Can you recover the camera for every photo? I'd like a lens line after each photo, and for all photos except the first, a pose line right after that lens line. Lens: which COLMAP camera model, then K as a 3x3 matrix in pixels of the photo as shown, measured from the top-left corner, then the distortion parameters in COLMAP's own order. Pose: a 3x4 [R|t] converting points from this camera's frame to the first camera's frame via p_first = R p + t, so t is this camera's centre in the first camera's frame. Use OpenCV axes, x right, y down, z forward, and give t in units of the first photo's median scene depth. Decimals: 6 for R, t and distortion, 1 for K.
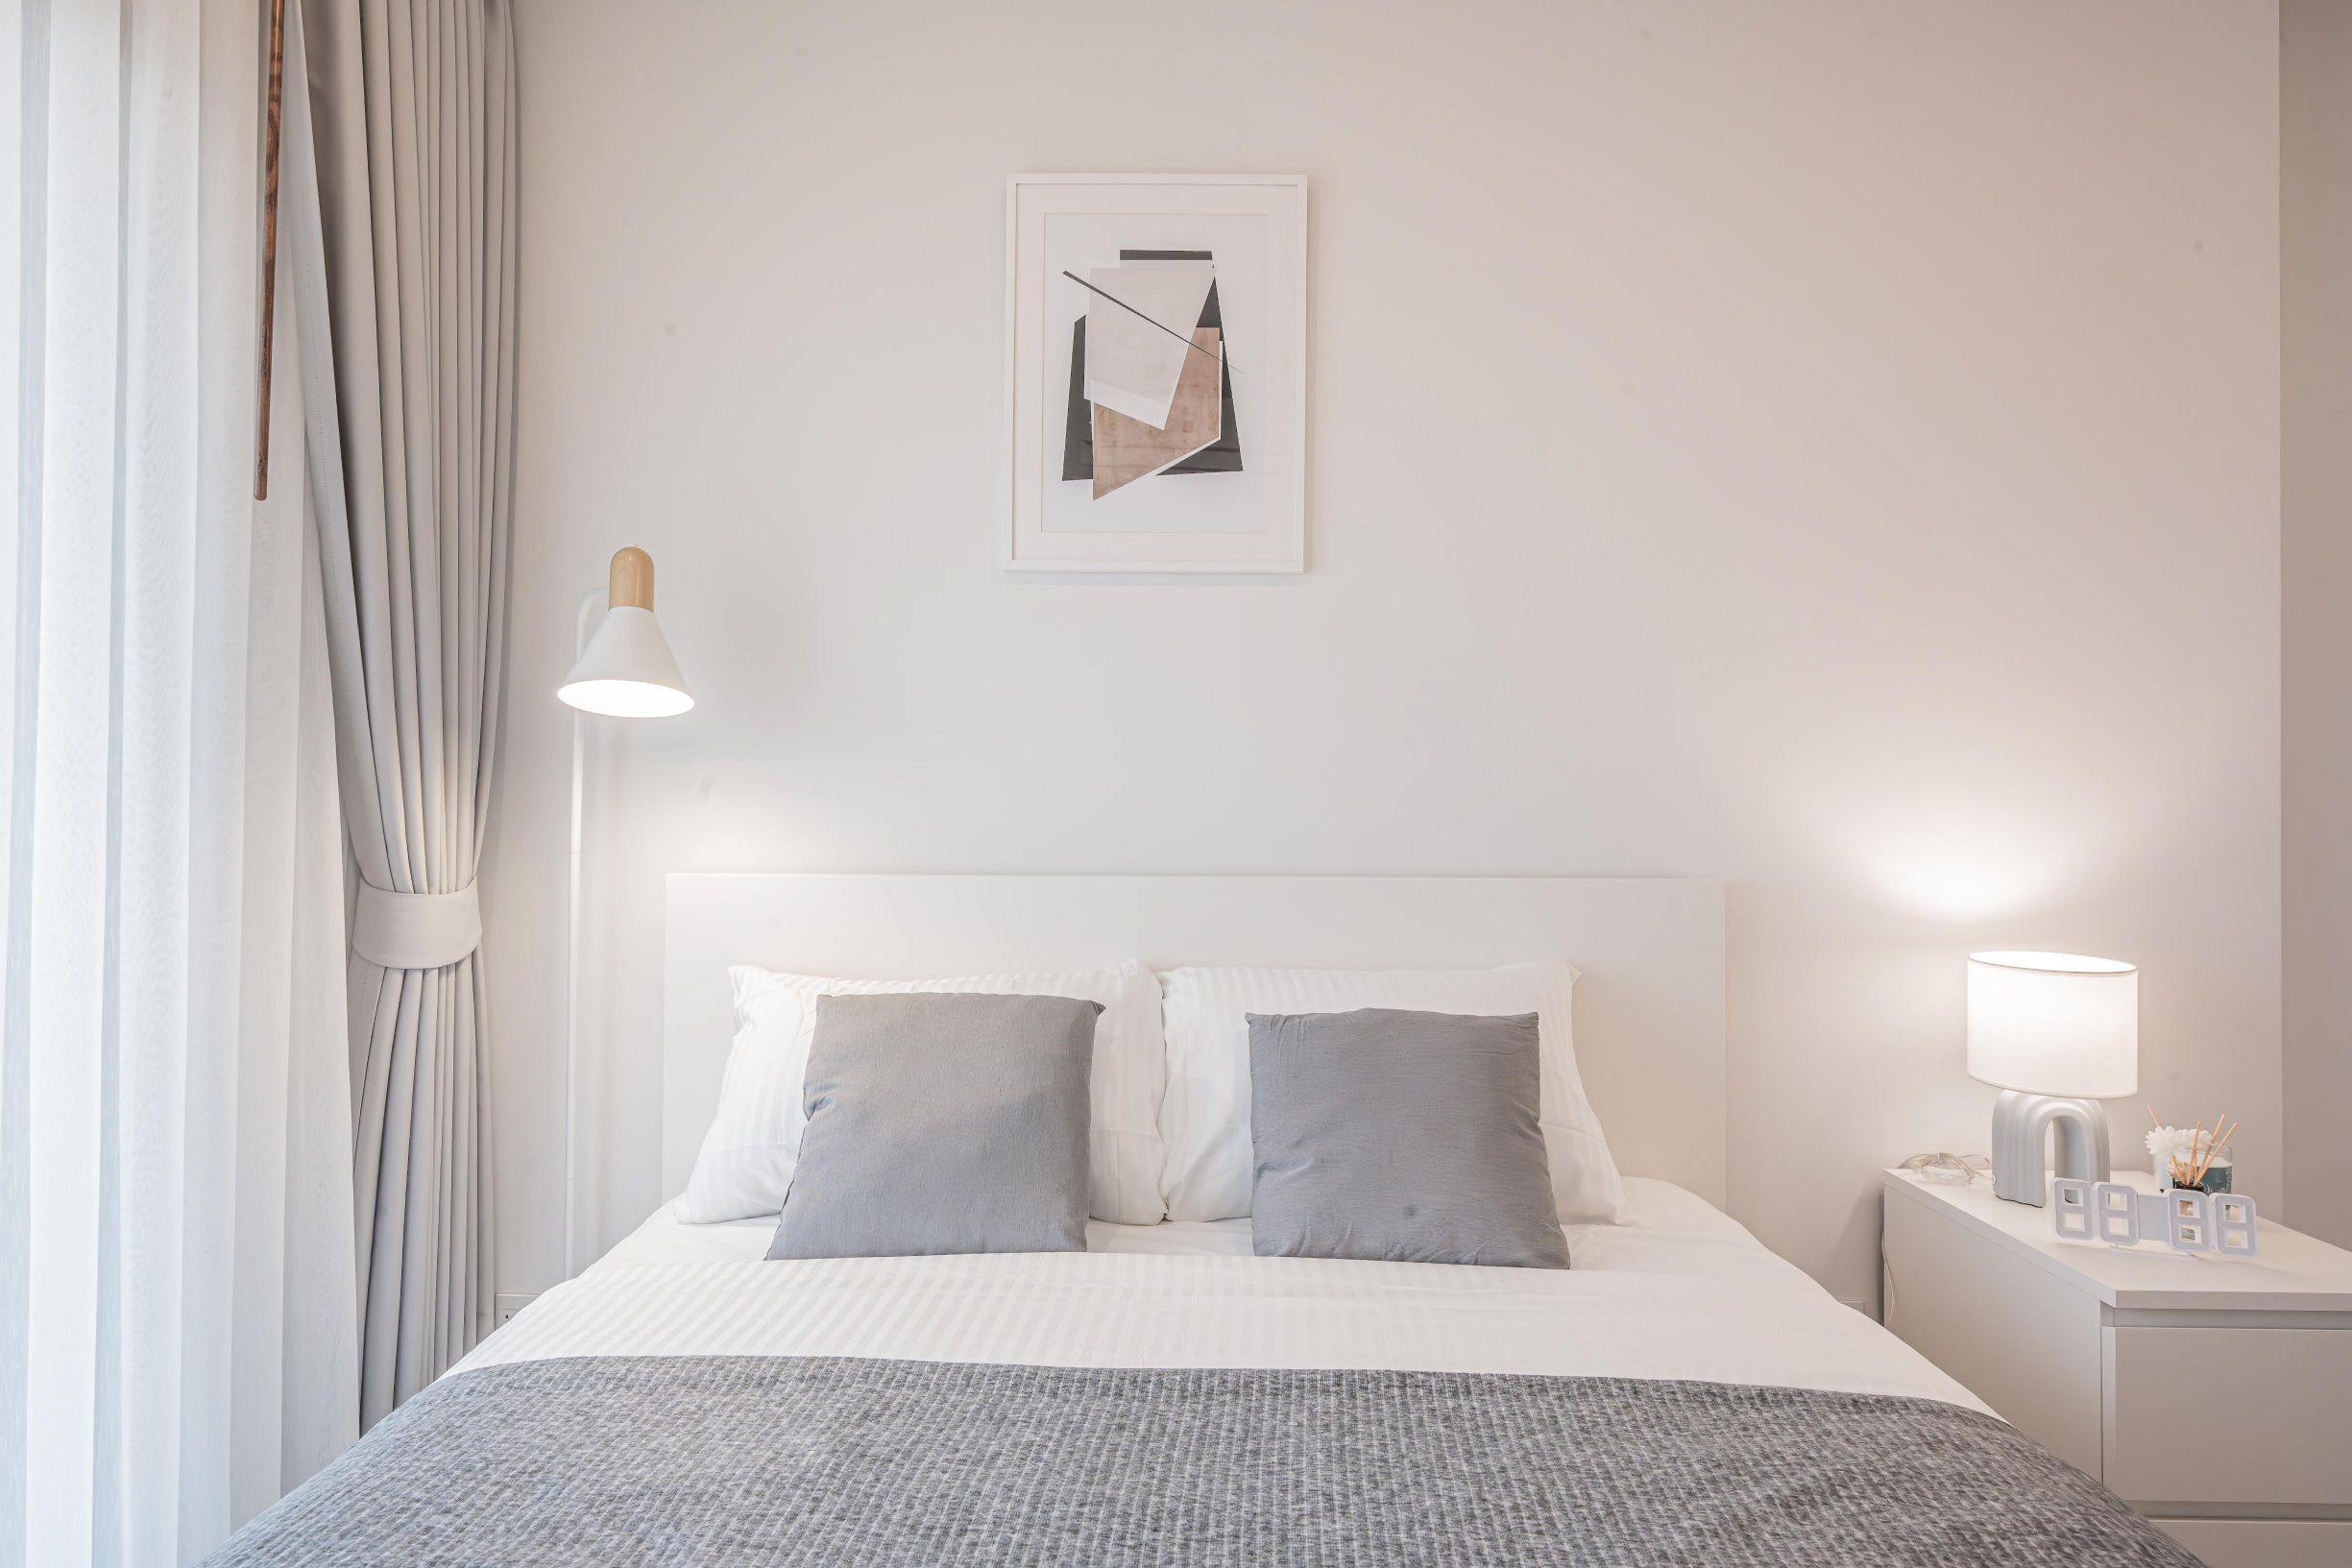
lens RADIAL K [[1239.8, 0, 1176.0], [0, 1239.8, 784.0], [0, 0, 1]] dist [0.002256, 0.000331]
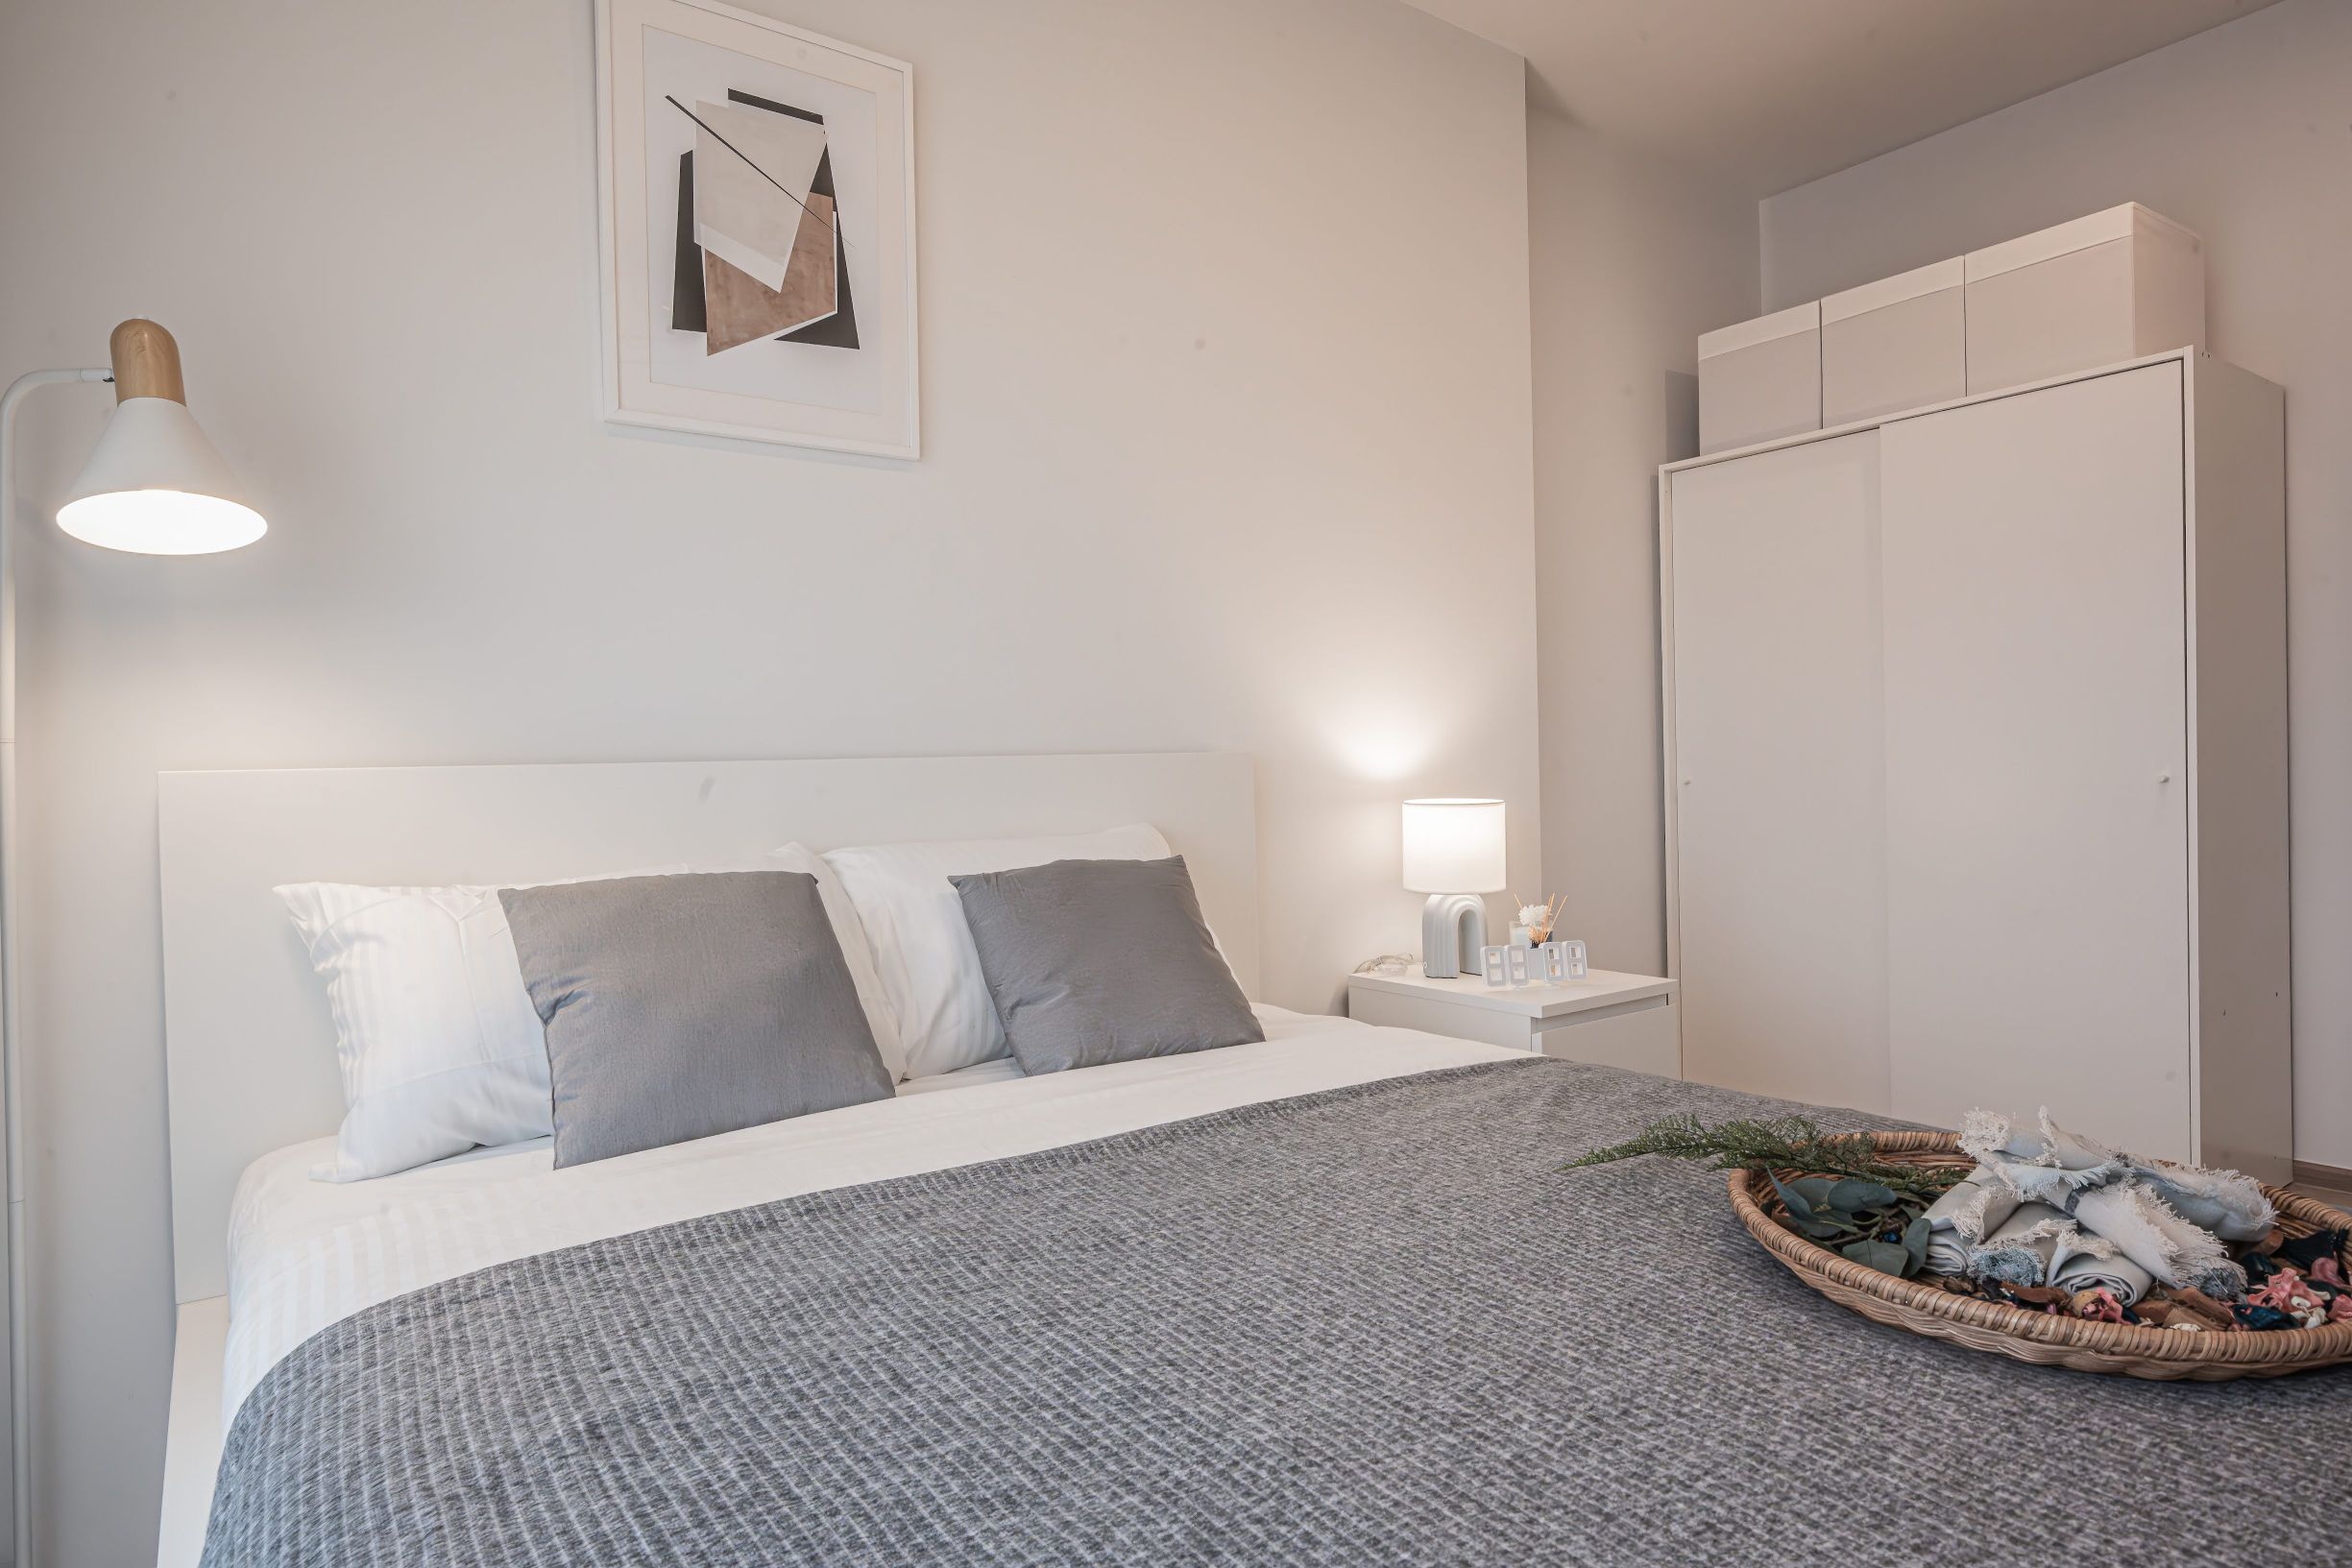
lens RADIAL K [[1312.9, 0, 1176.0], [0, 1312.9, 784.0], [0, 0, 1]] dist [-0.001140, 0.000880]
pose [[0.808585, -0.033622, 0.587418, -0.396302], [0.020569, 0.999371, 0.028887, 0.073450], [-0.588020, -0.011275, 0.808768, 0.002864]]
